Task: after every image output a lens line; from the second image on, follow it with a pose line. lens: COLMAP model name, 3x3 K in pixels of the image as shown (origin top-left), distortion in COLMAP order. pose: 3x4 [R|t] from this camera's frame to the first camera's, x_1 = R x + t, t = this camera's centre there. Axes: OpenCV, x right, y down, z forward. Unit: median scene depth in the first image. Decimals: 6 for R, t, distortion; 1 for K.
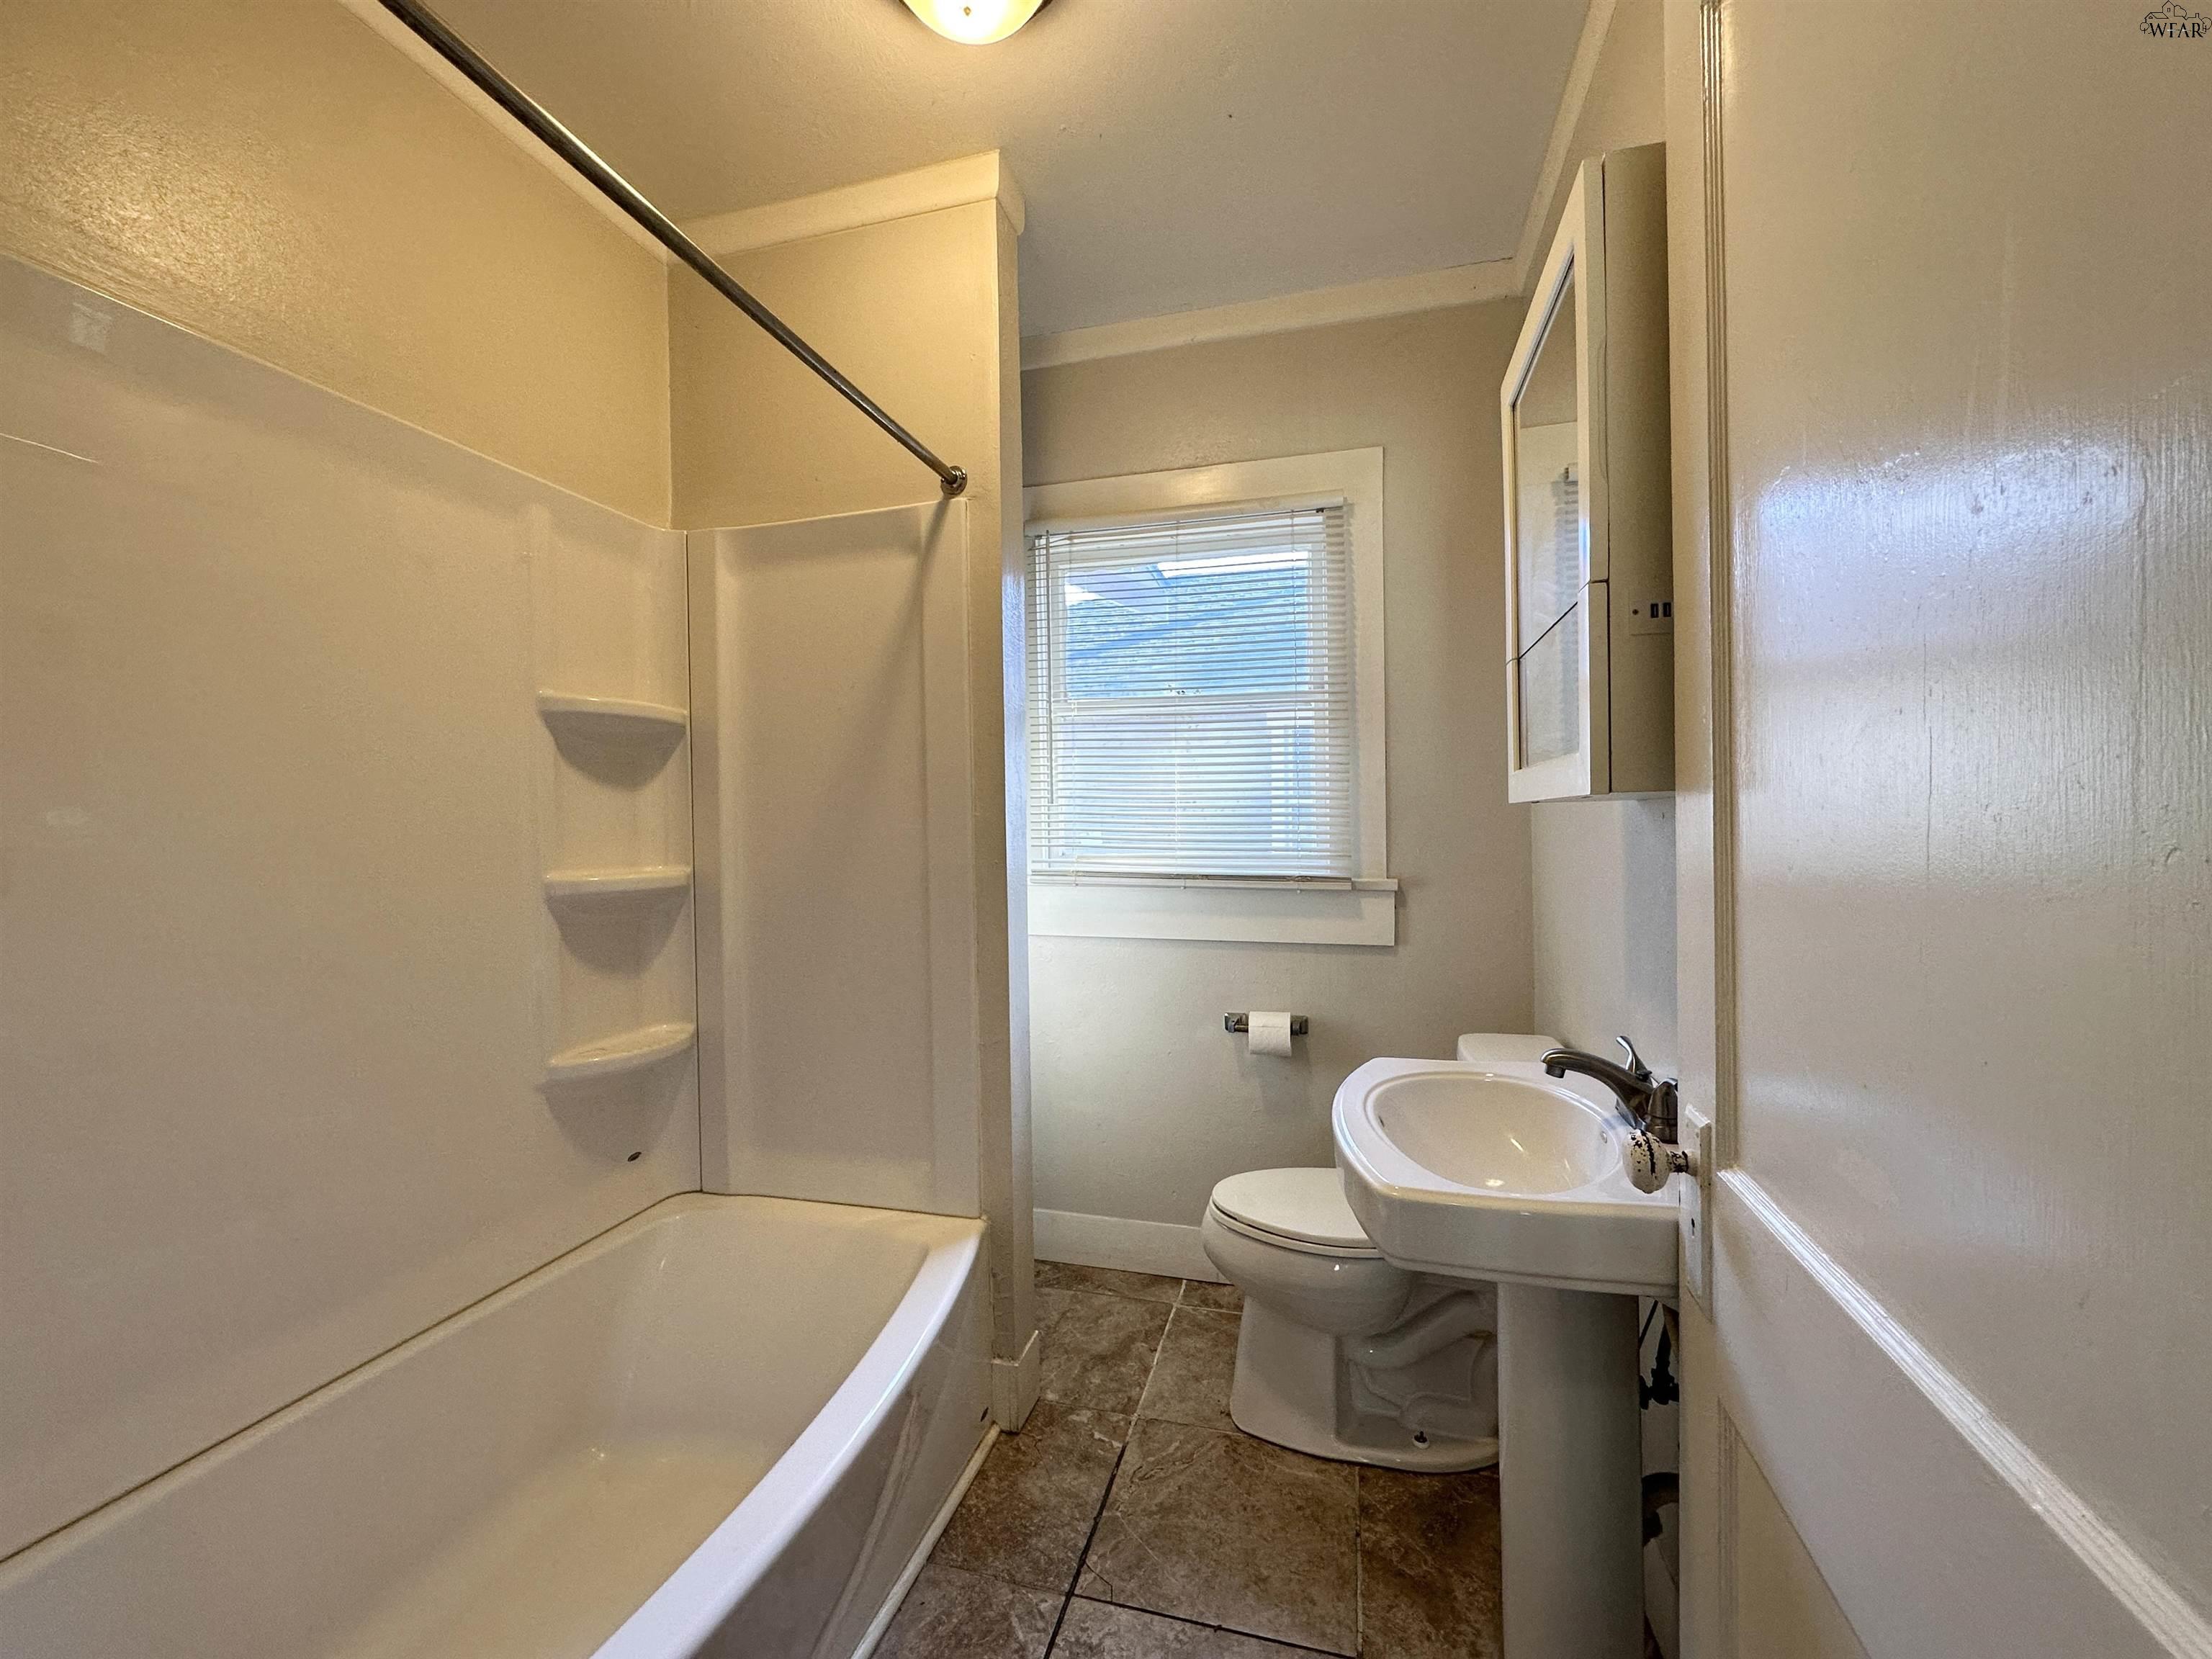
lens RADIAL K [[879.8, 0, 1097.2], [0, 879.8, 828.4], [0, 0, 1]] dist [-0.006404, 0.001429]
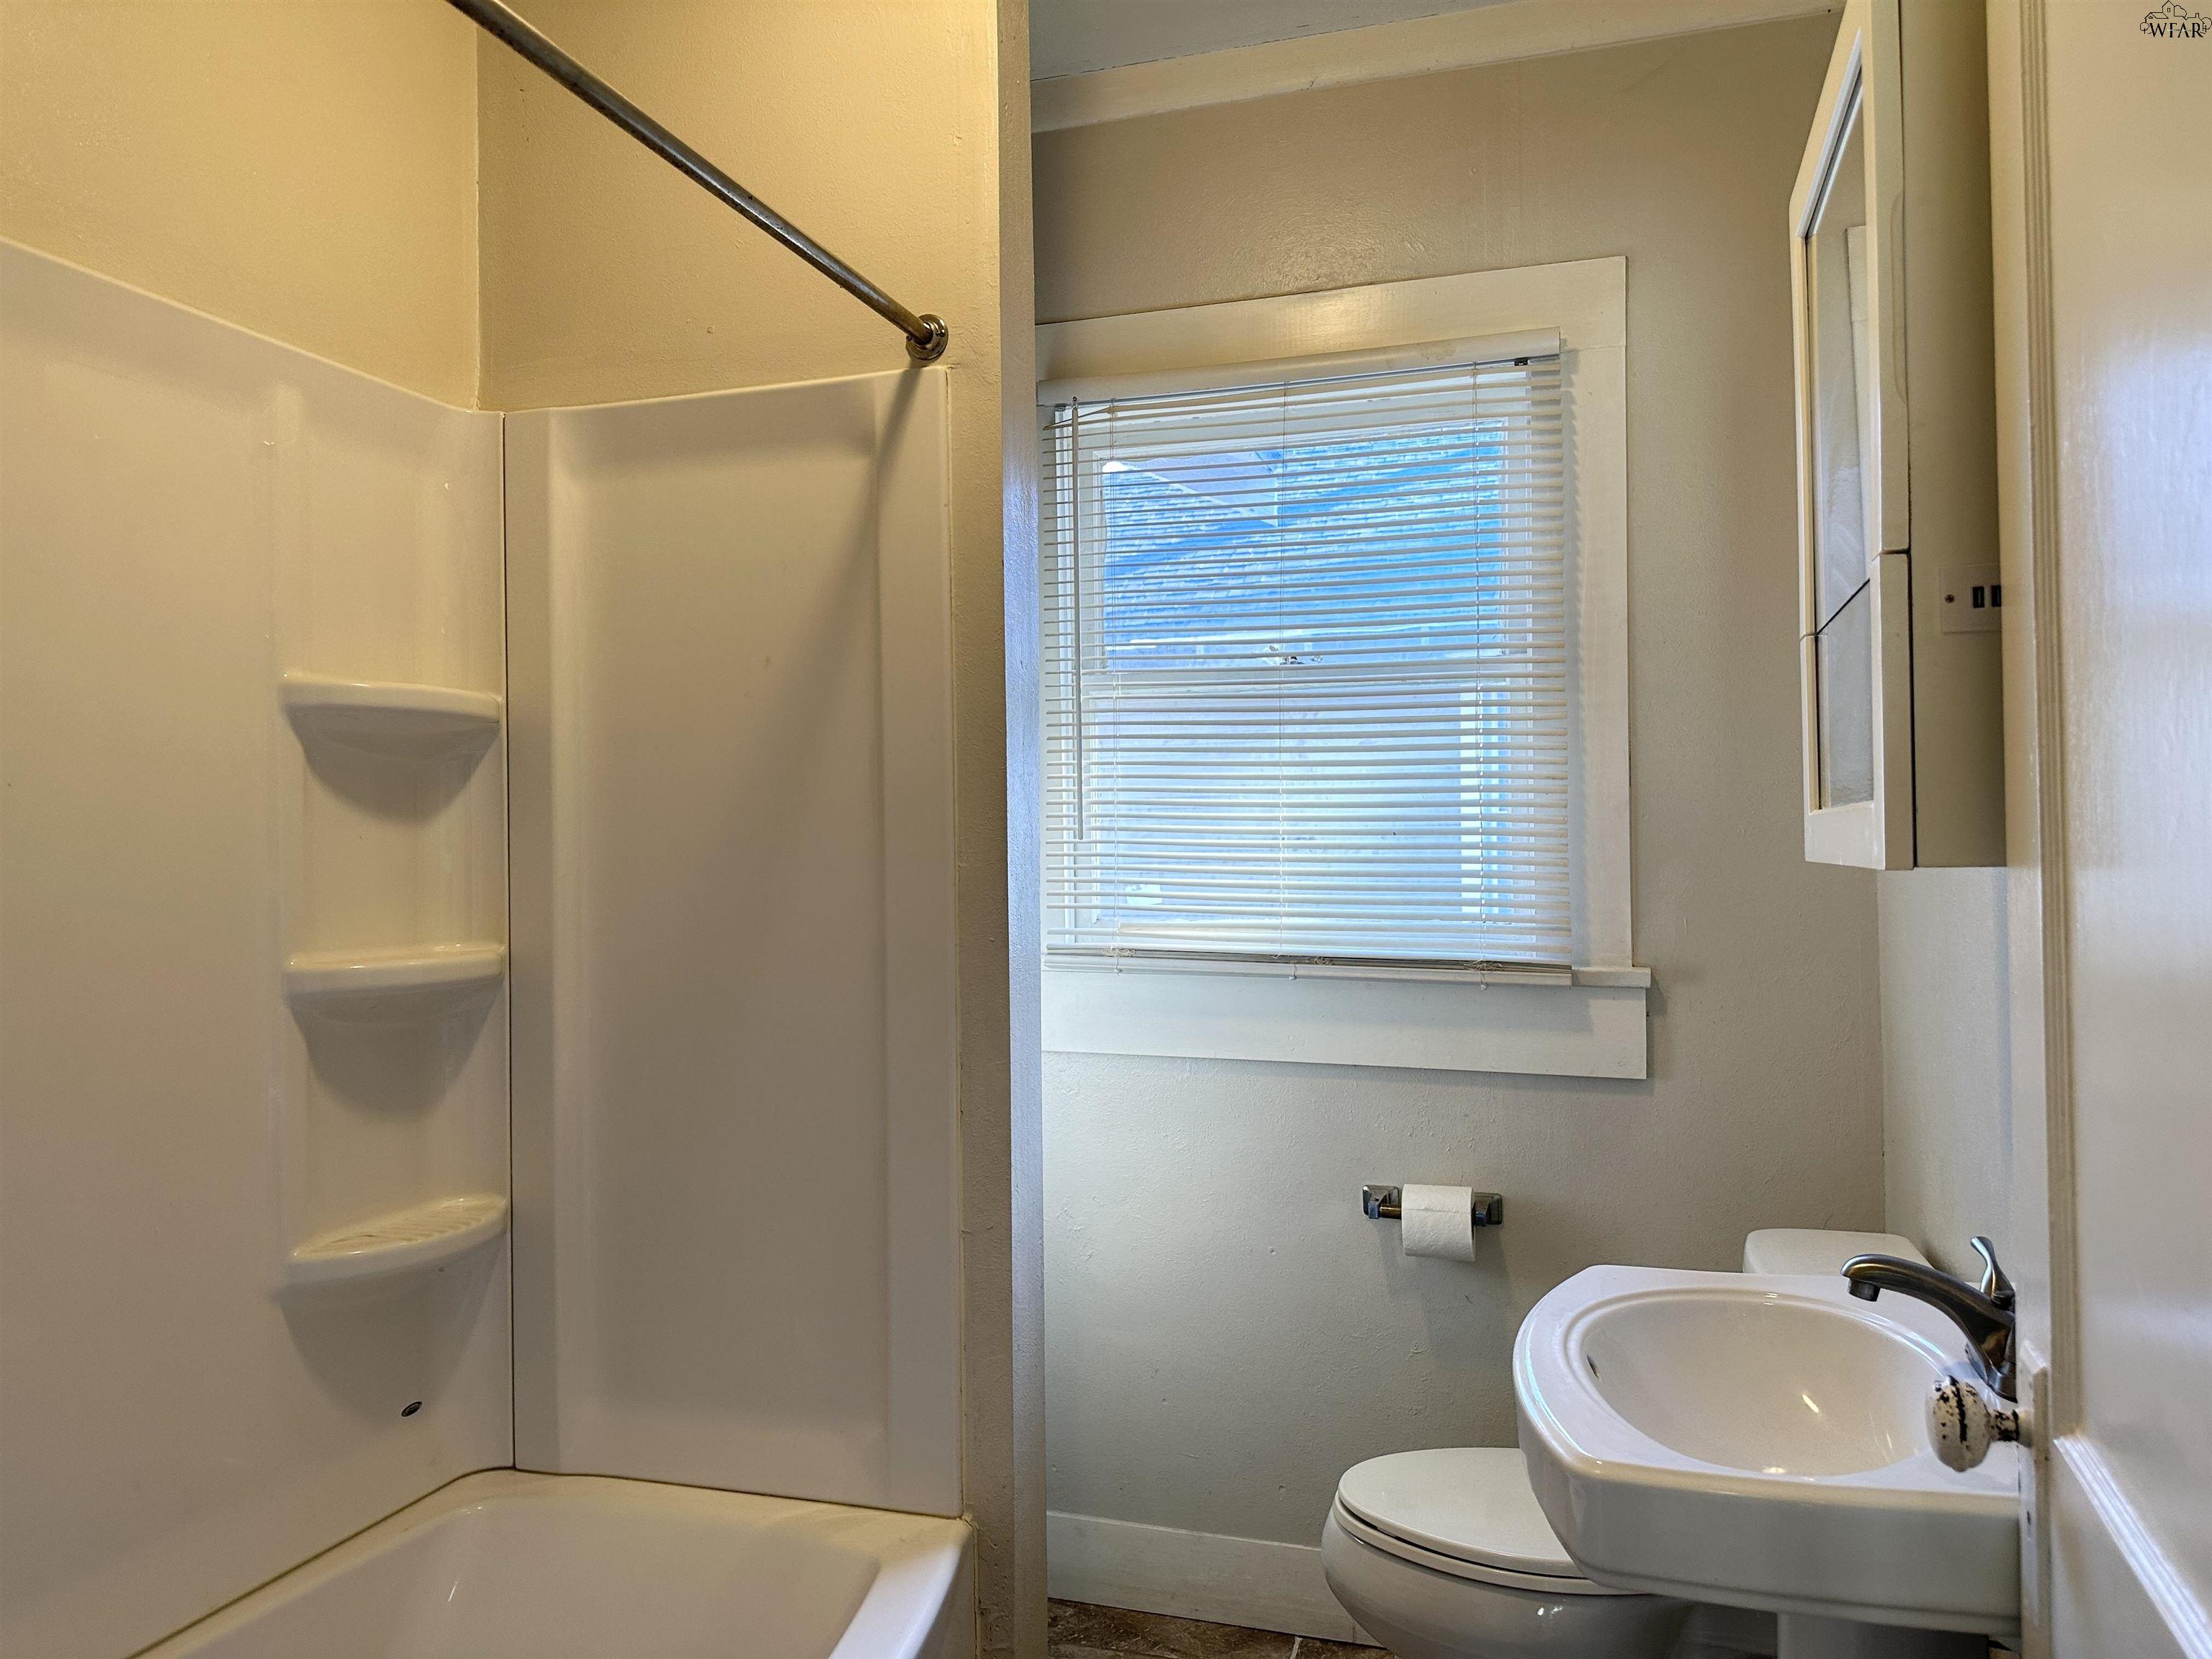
lens RADIAL K [[1549.3, 0, 1103.4], [0, 1549.3, 817.5], [0, 0, 1]] dist [0.047684, -0.058031]
pose [[0.999281, 0.002888, -0.037811, 0.006998], [-0.003722, 0.999751, -0.022003, -0.024803], [0.037738, 0.022128, 0.999043, -0.102482]]
